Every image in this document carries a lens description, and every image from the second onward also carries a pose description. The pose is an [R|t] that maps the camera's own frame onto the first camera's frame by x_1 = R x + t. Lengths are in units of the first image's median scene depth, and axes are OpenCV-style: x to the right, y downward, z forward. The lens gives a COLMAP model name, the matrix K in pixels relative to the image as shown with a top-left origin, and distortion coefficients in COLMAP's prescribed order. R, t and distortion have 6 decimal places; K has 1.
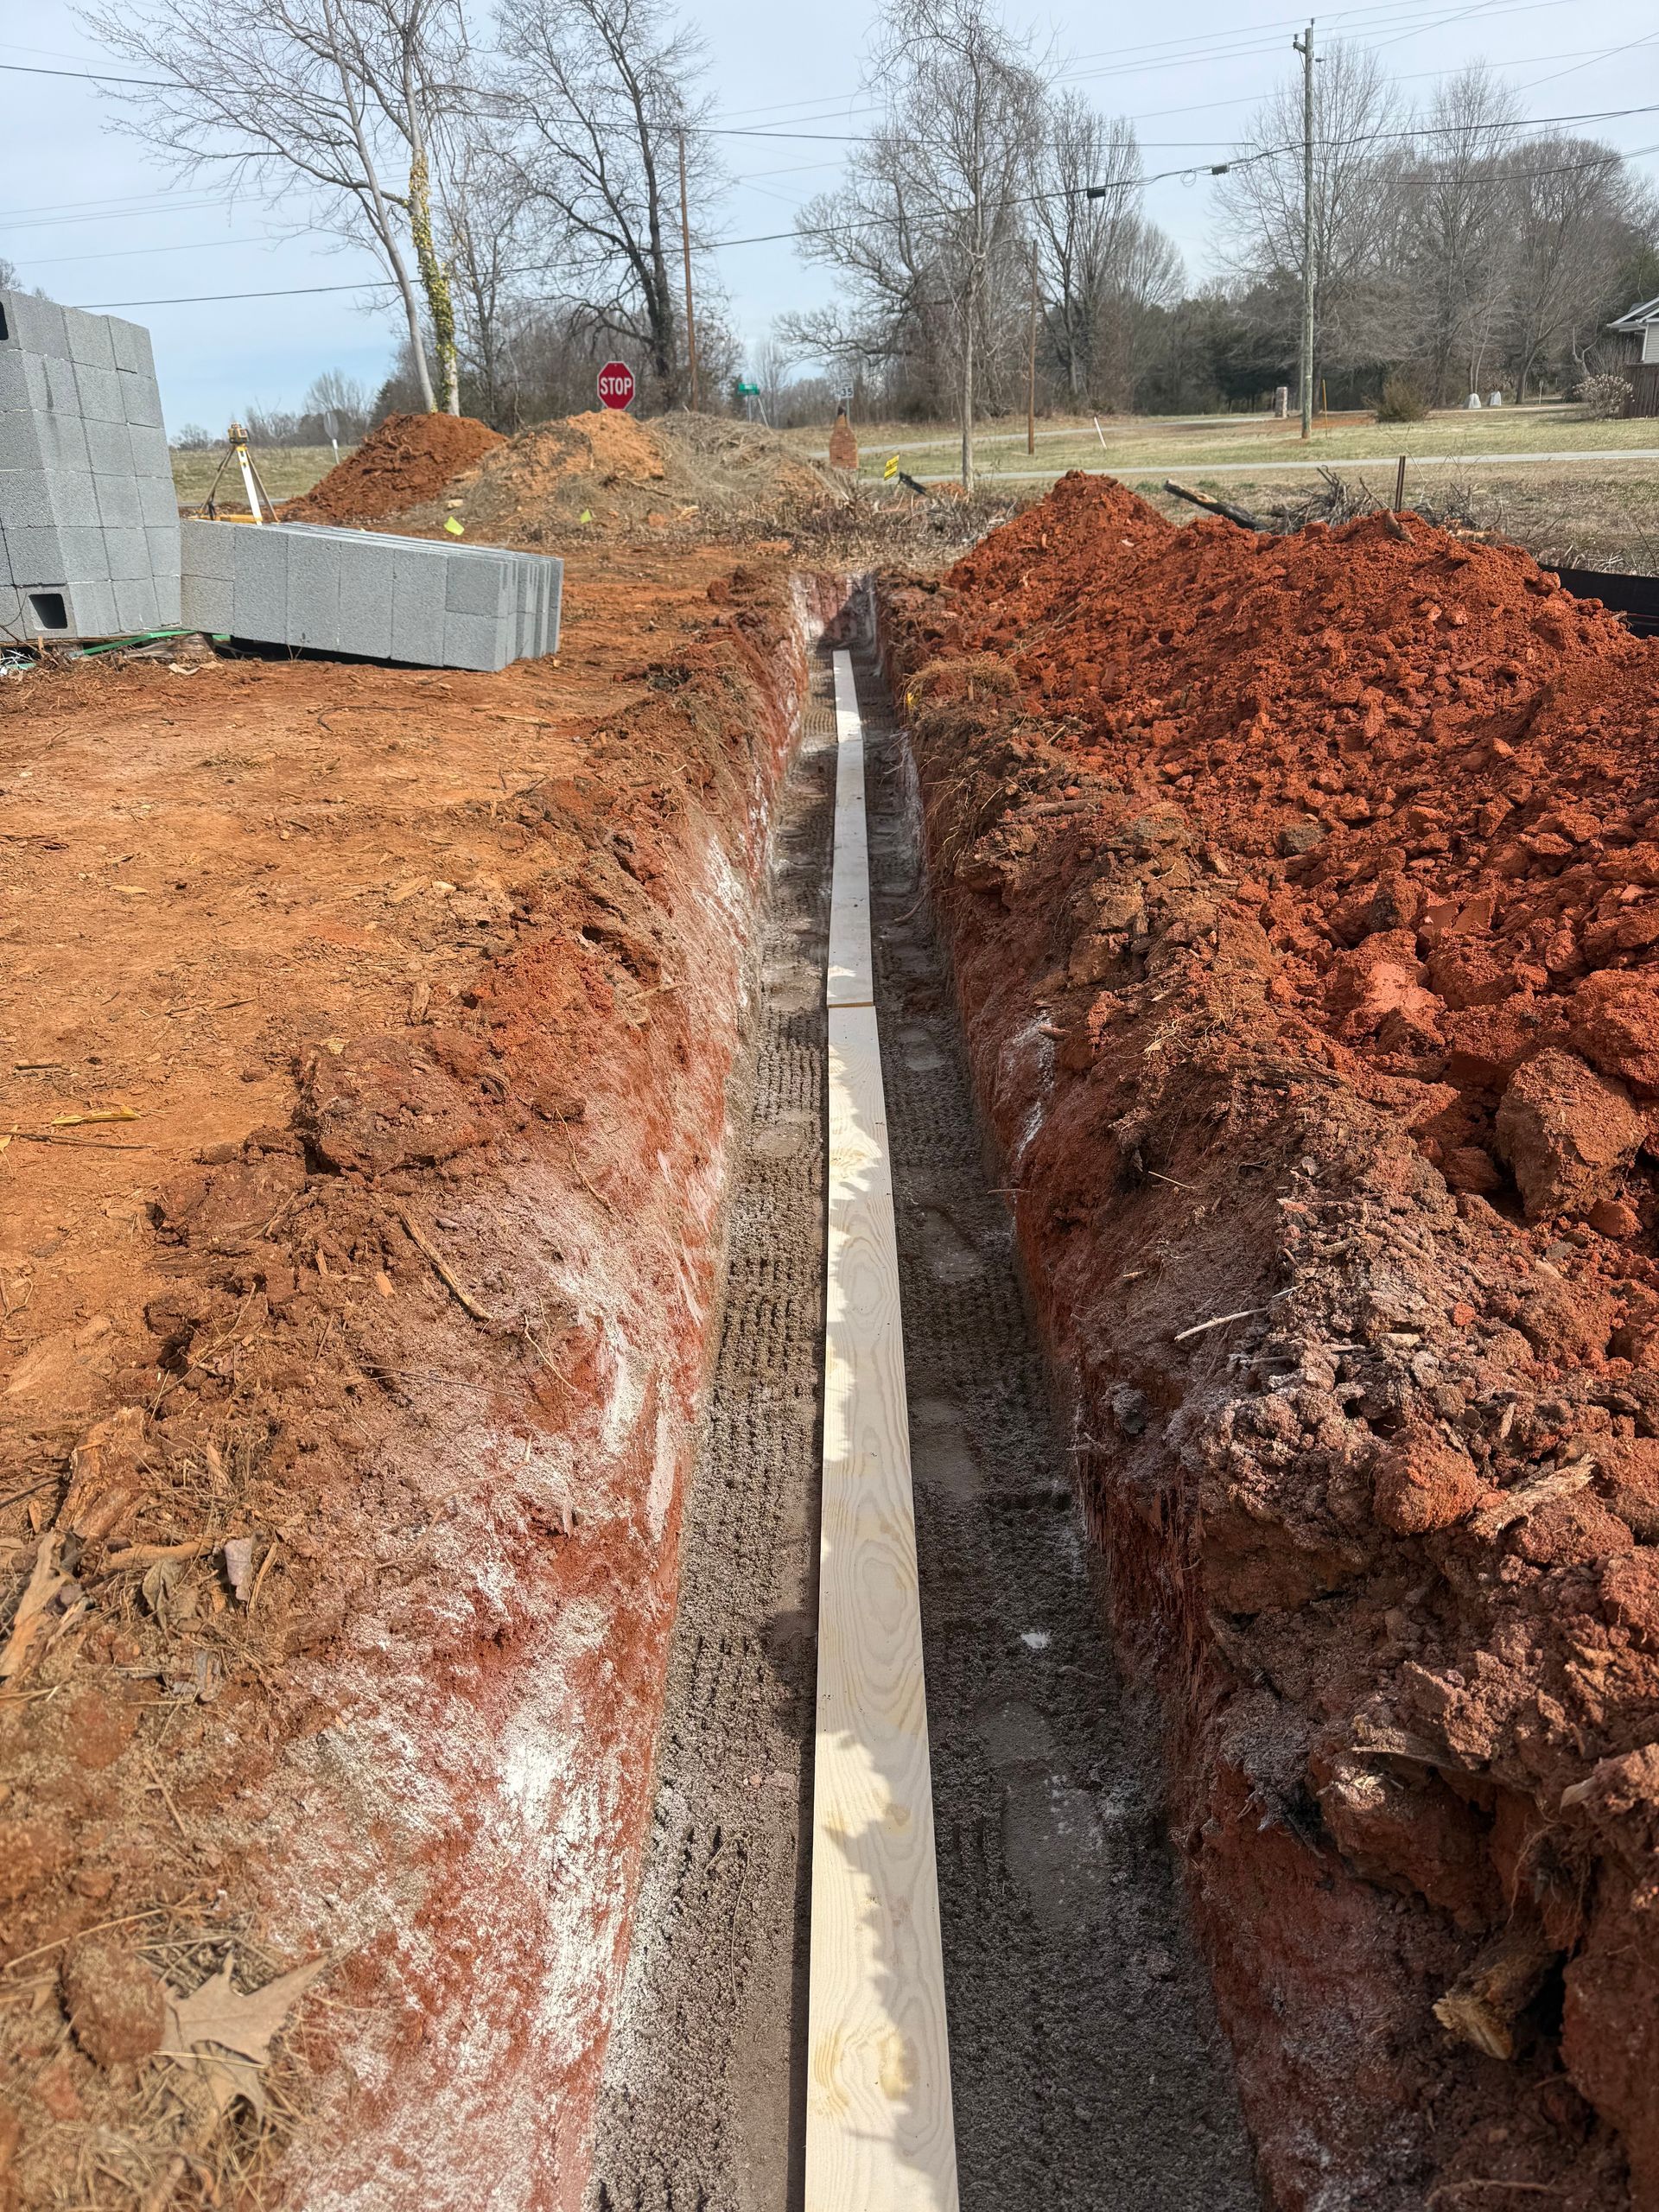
lens RADIAL K [[1591.2, 0, 818.8], [0, 1591.2, 1102.1], [0, 0, 1]] dist [0.023005, -0.014522]
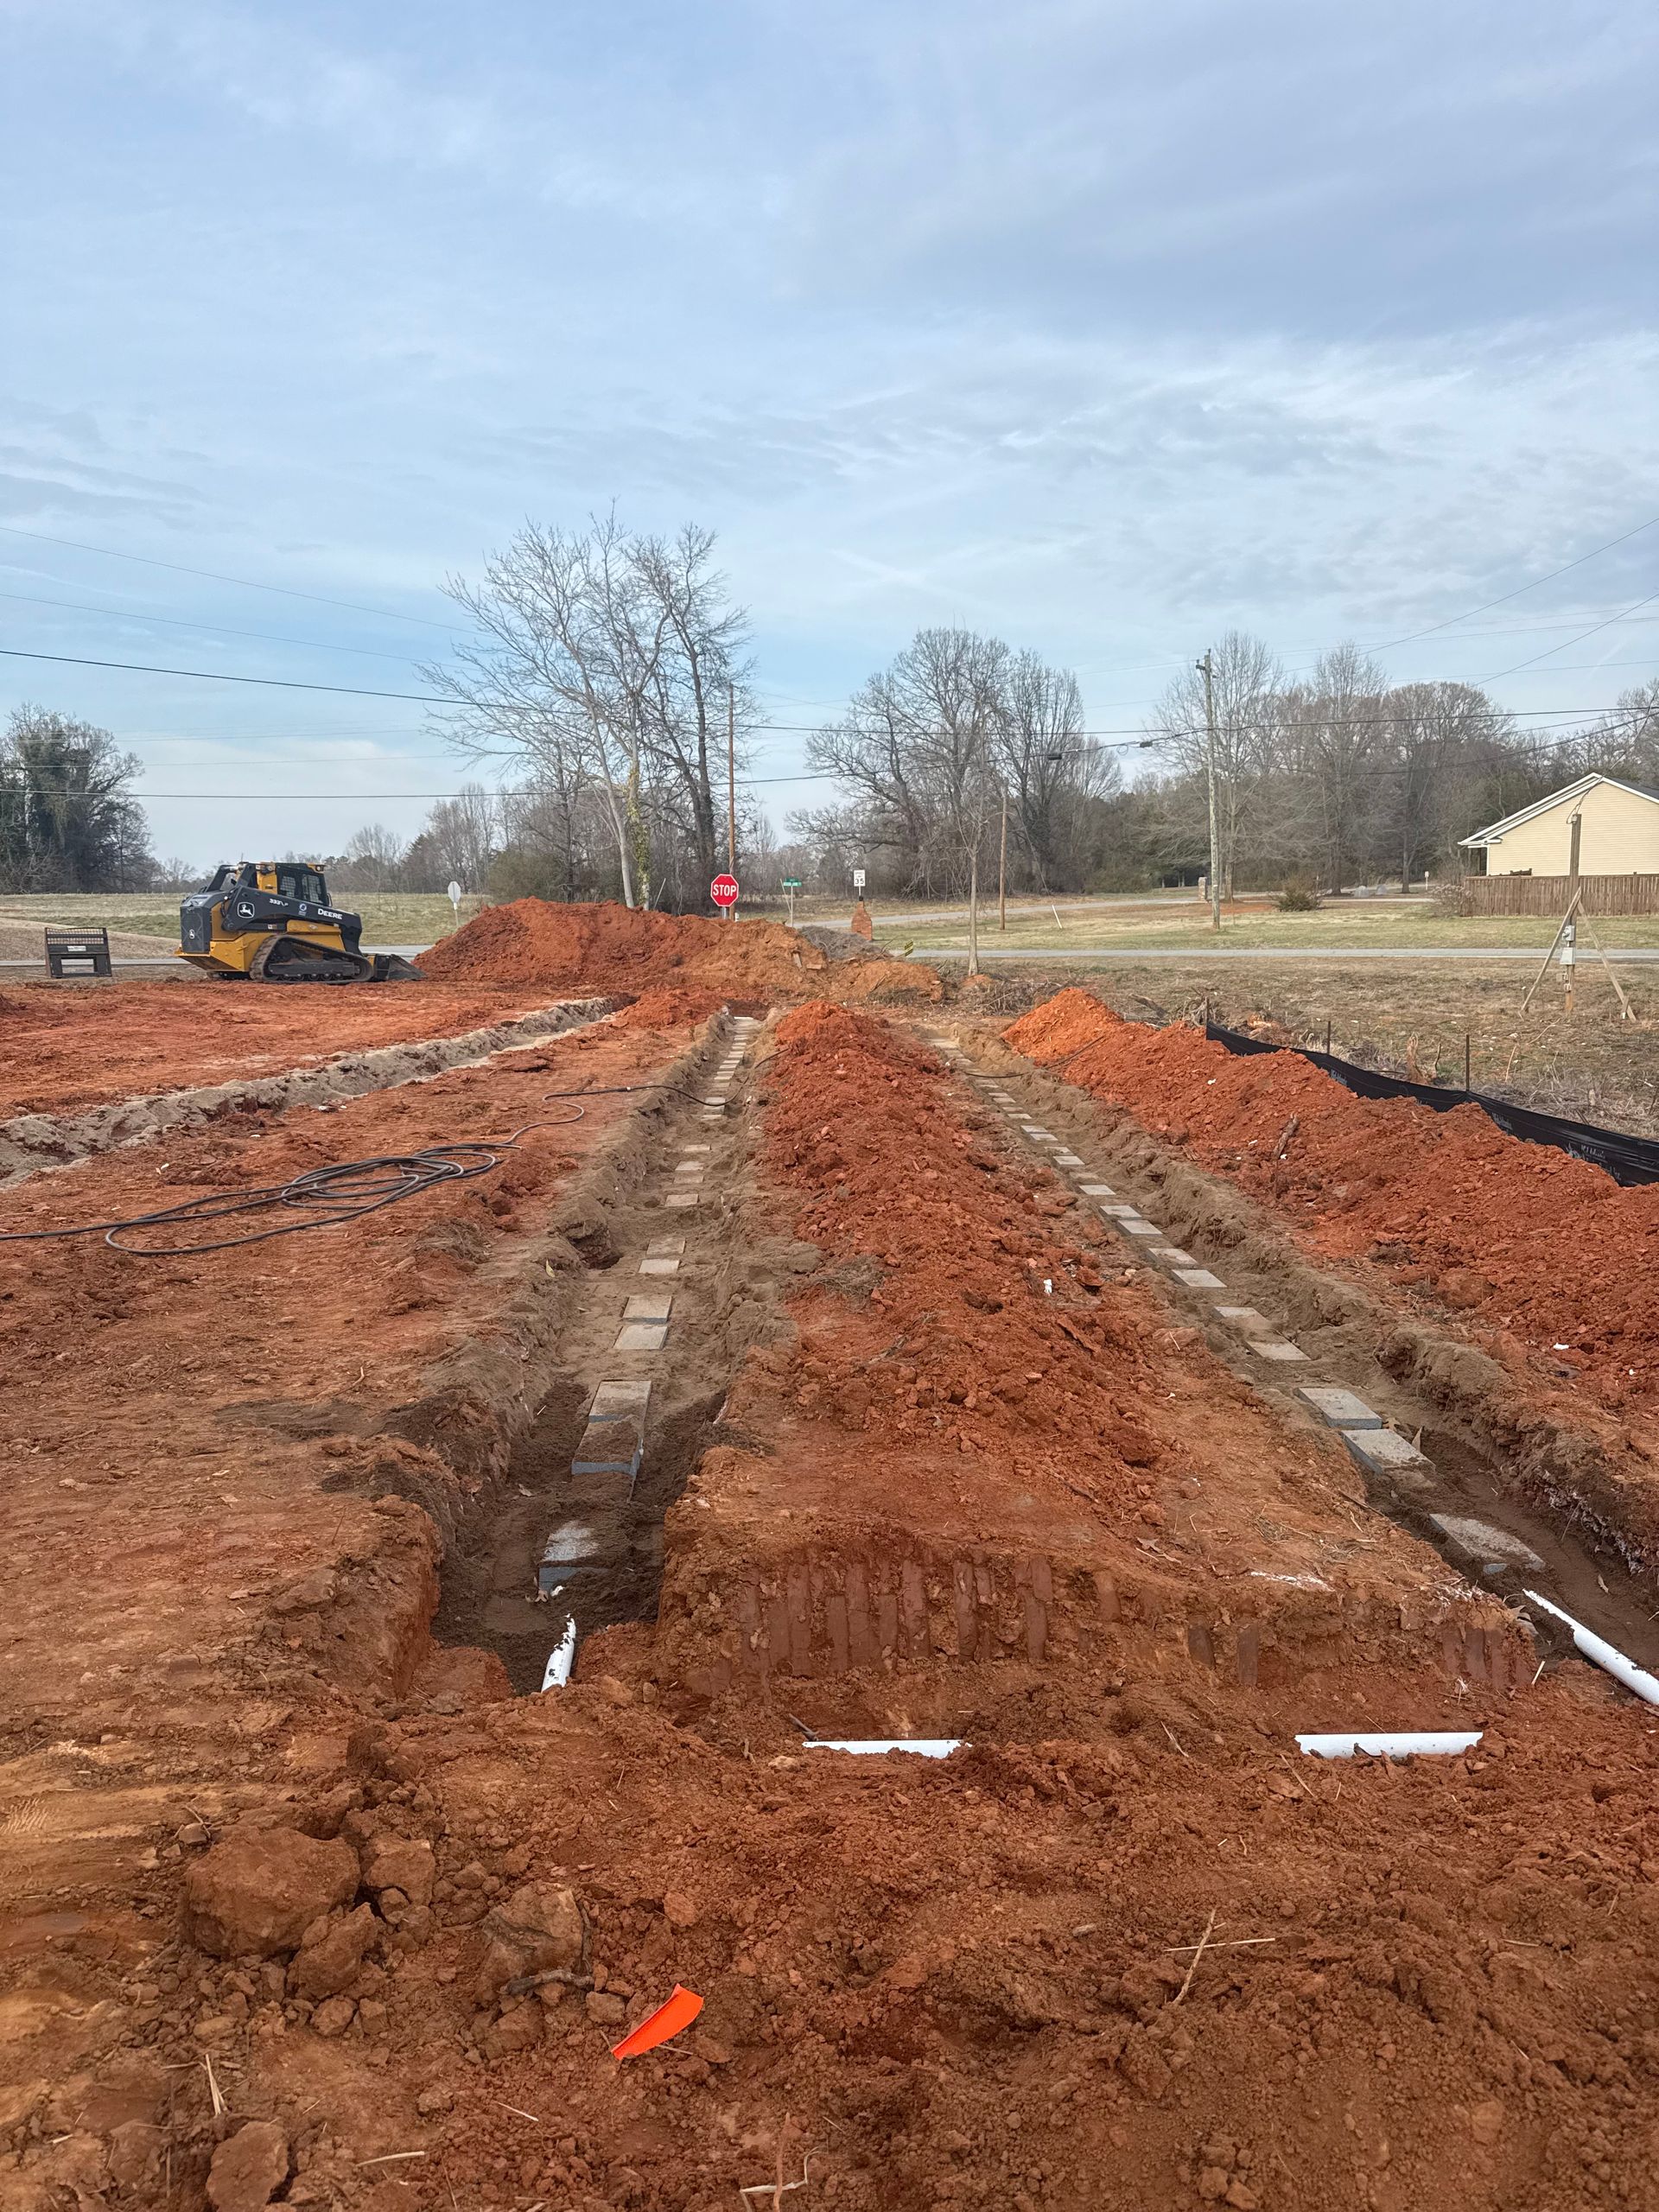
lens RADIAL K [[1591.2, 0, 833.4], [0, 1591.2, 1101.6], [0, 0, 1]] dist [0.023005, -0.014522]
pose [[0.998911, 0.030901, 0.034963, -0.029860], [-0.020852, 0.965931, -0.257957, 0.036057], [-0.041743, 0.256947, 0.965523, -0.121958]]
